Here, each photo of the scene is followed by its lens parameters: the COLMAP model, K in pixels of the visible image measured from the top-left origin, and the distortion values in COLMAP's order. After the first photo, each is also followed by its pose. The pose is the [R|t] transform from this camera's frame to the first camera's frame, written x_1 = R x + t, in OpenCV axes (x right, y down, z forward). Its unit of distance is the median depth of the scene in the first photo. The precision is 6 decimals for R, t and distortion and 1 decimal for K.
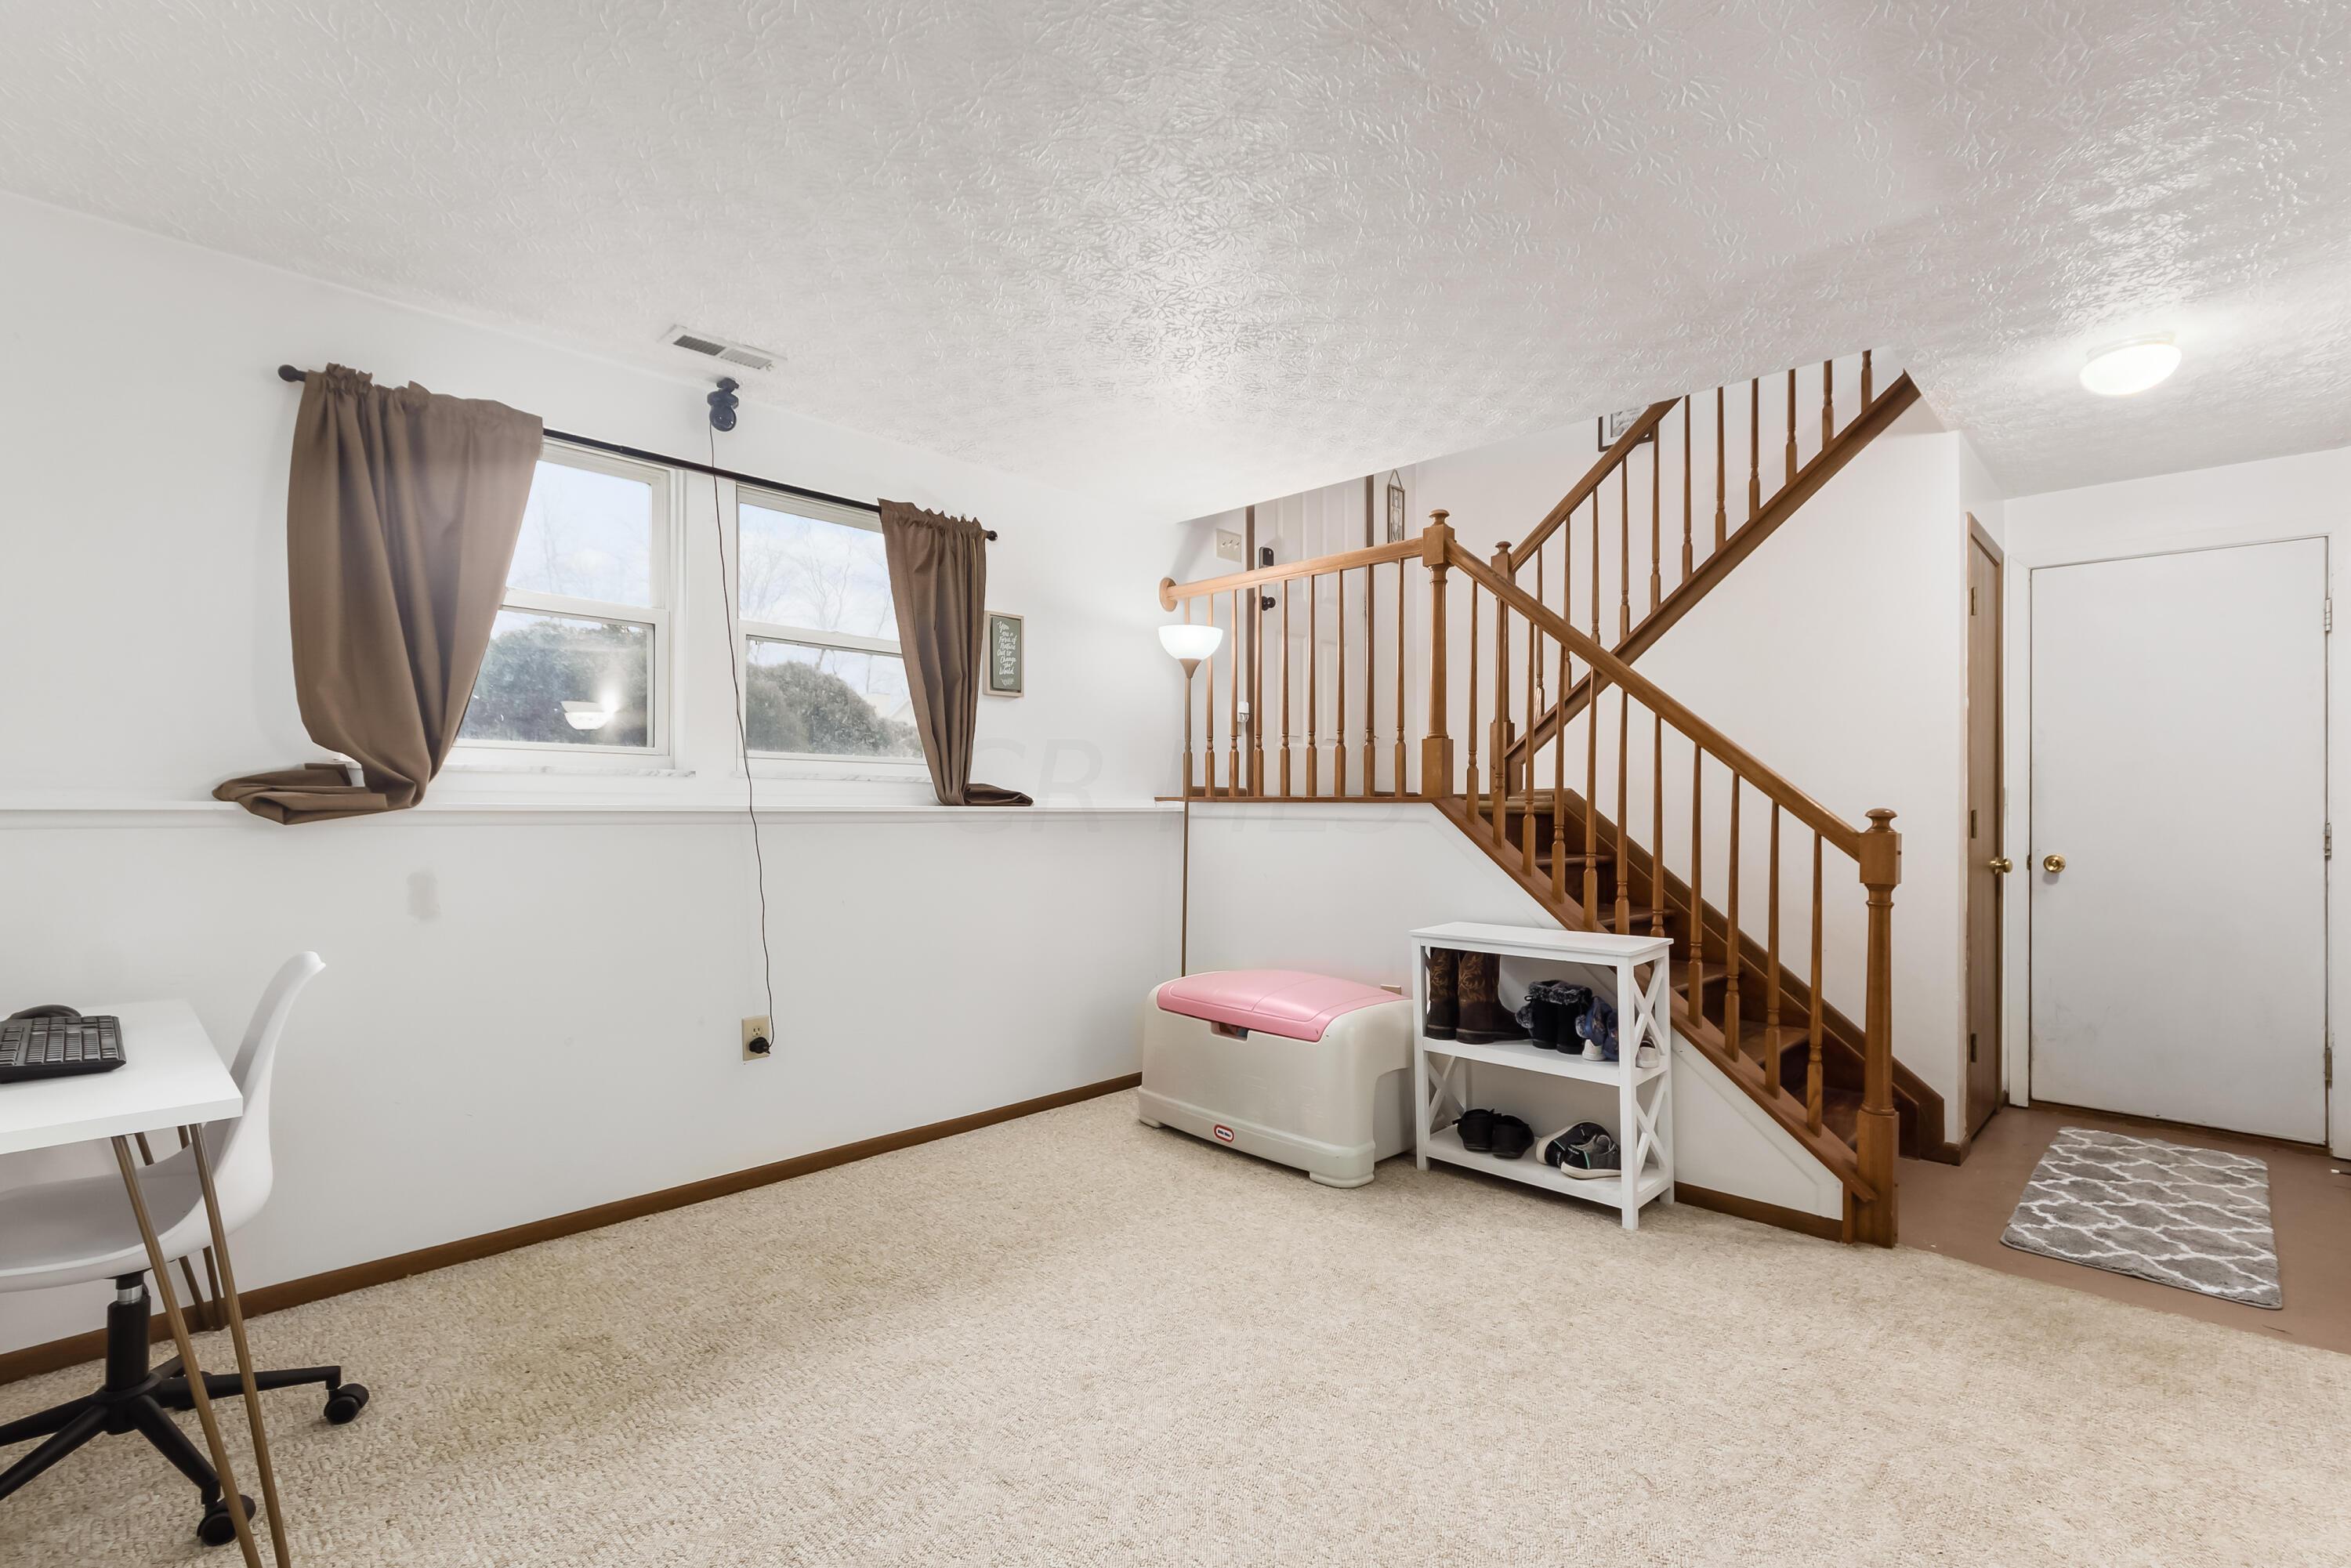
lens RADIAL K [[1031.2, 0, 1175.5], [0, 1031.2, 784.0], [0, 0, 1]] dist [0.000250, -0.000001]
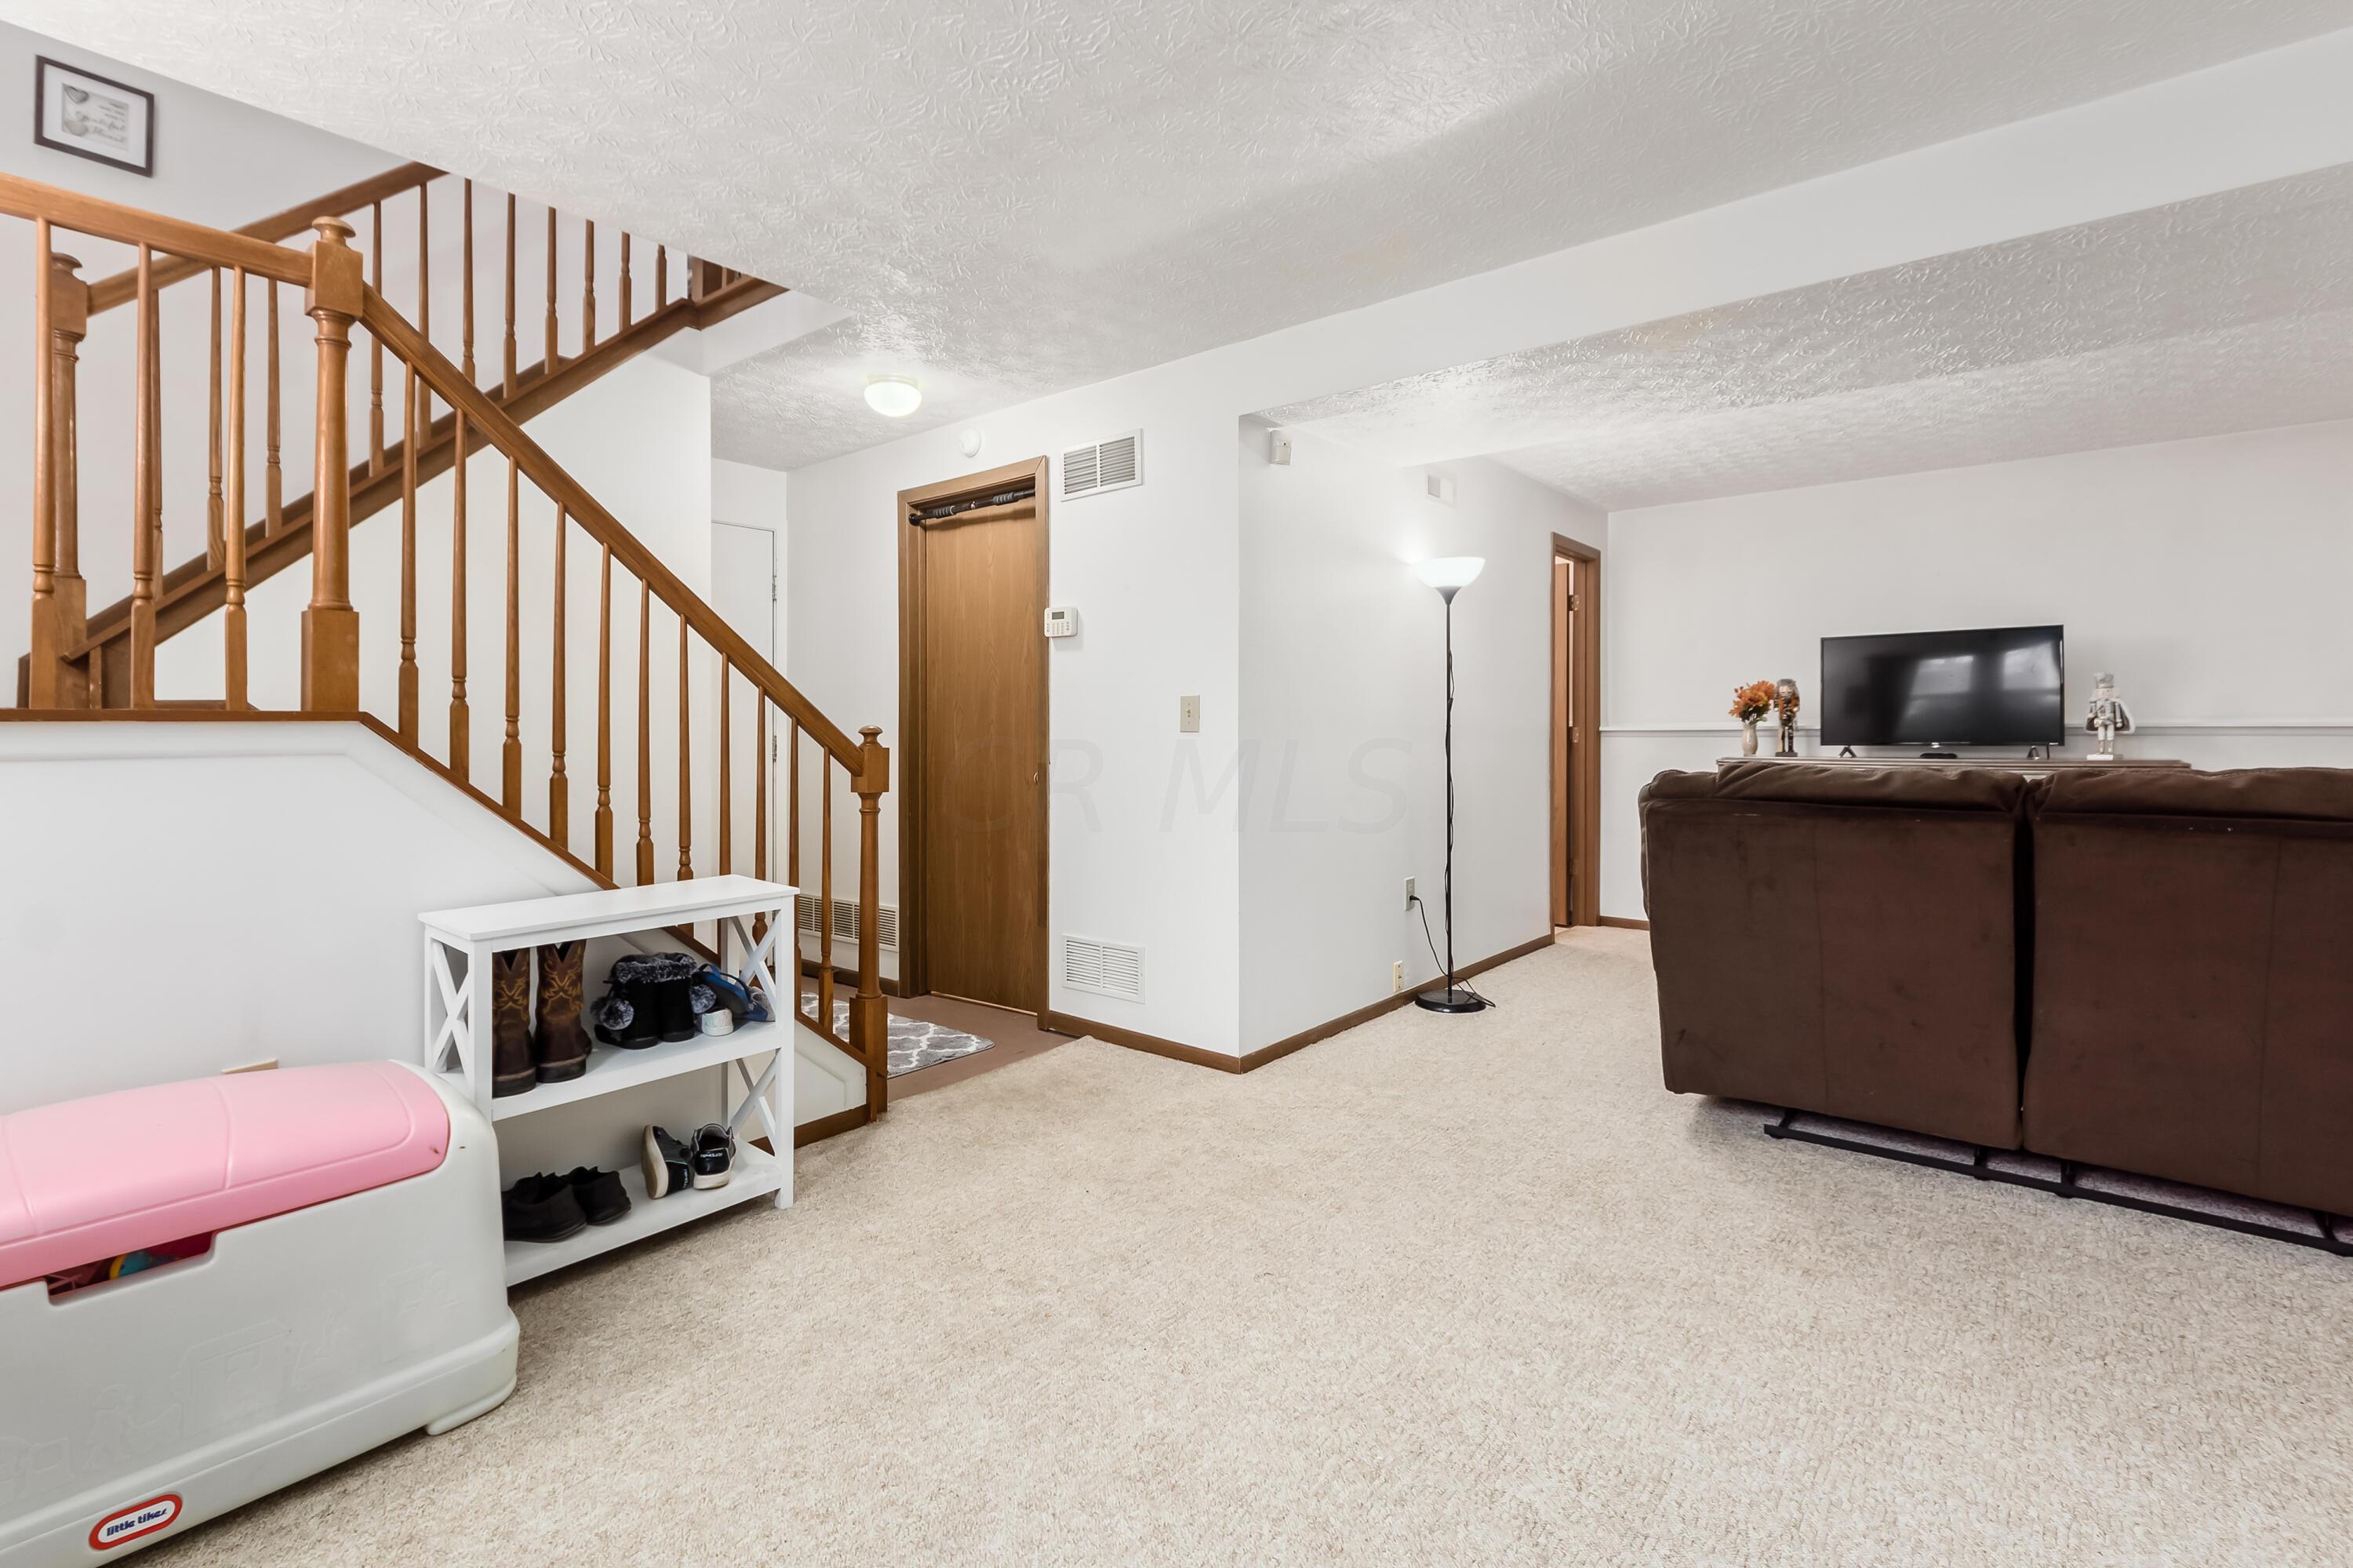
lens RADIAL K [[1103.5, 0, 1115.2], [0, 1103.5, 721.1], [0, 0, 1]] dist [-0.001238, 0.000027]
pose [[-0.061627, 0.002216, 0.998097, -0.527867], [-0.011726, 0.999927, -0.002944, 0.019776], [-0.998030, -0.011885, -0.061597, 0.808059]]
